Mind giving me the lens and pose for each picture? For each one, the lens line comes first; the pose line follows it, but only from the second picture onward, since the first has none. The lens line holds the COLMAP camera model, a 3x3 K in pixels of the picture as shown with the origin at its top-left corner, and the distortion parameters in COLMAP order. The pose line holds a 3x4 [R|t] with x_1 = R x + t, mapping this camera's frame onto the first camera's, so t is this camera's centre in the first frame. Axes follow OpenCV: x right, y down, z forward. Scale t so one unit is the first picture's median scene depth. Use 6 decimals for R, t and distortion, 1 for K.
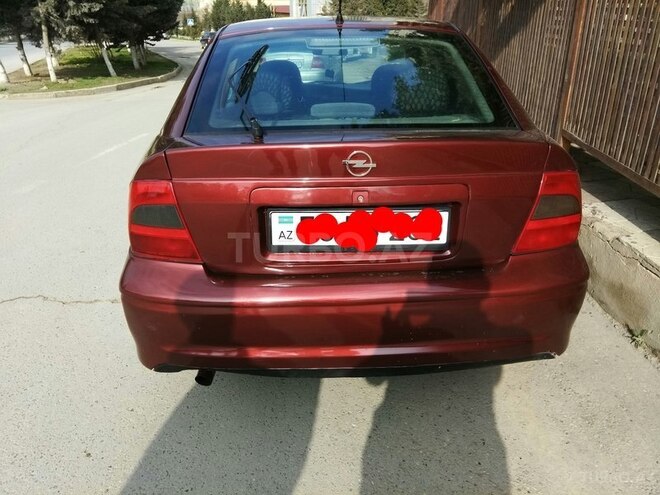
lens RADIAL K [[560.8, 0, 335.3], [0, 560.8, 248.1], [0, 0, 1]] dist [0.085303, -0.116992]
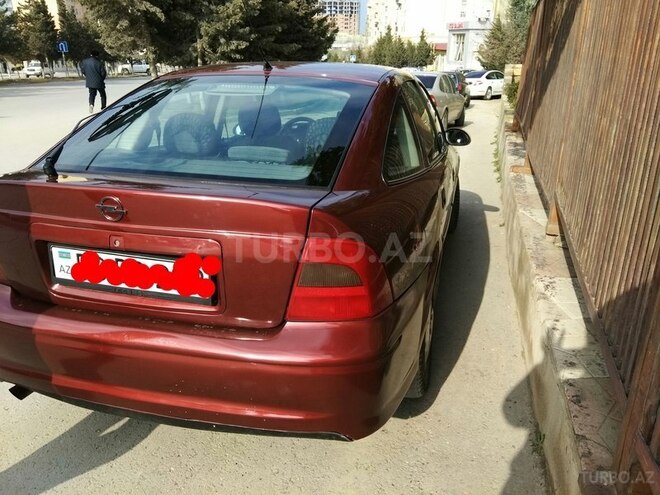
lens RADIAL K [[560.8, 0, 335.3], [0, 560.8, 248.1], [0, 0, 1]] dist [0.085303, -0.116992]
pose [[0.953738, 0.114533, -0.277969, 0.400071], [-0.129650, 0.990885, -0.036562, -0.052339], [0.271248, 0.070909, 0.959894, 0.072333]]
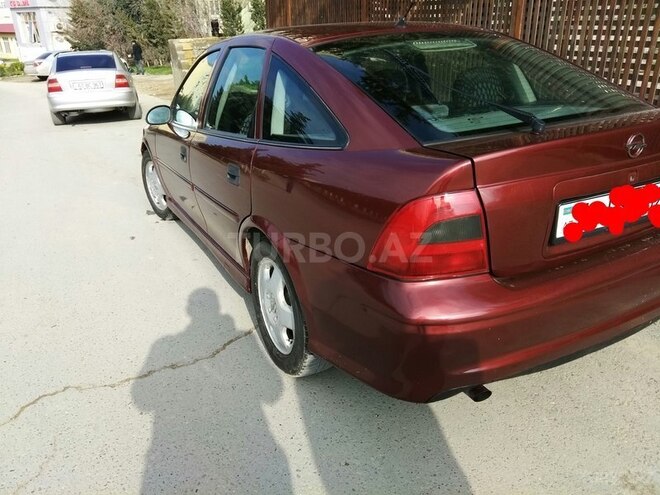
lens RADIAL K [[560.8, 0, 335.3], [0, 560.8, 248.1], [0, 0, 1]] dist [0.085303, -0.116992]
pose [[0.890437, -0.187075, 0.414880, -0.527763], [0.197117, 0.980197, 0.018921, -0.050403], [-0.410204, 0.064932, 0.909679, 0.140167]]
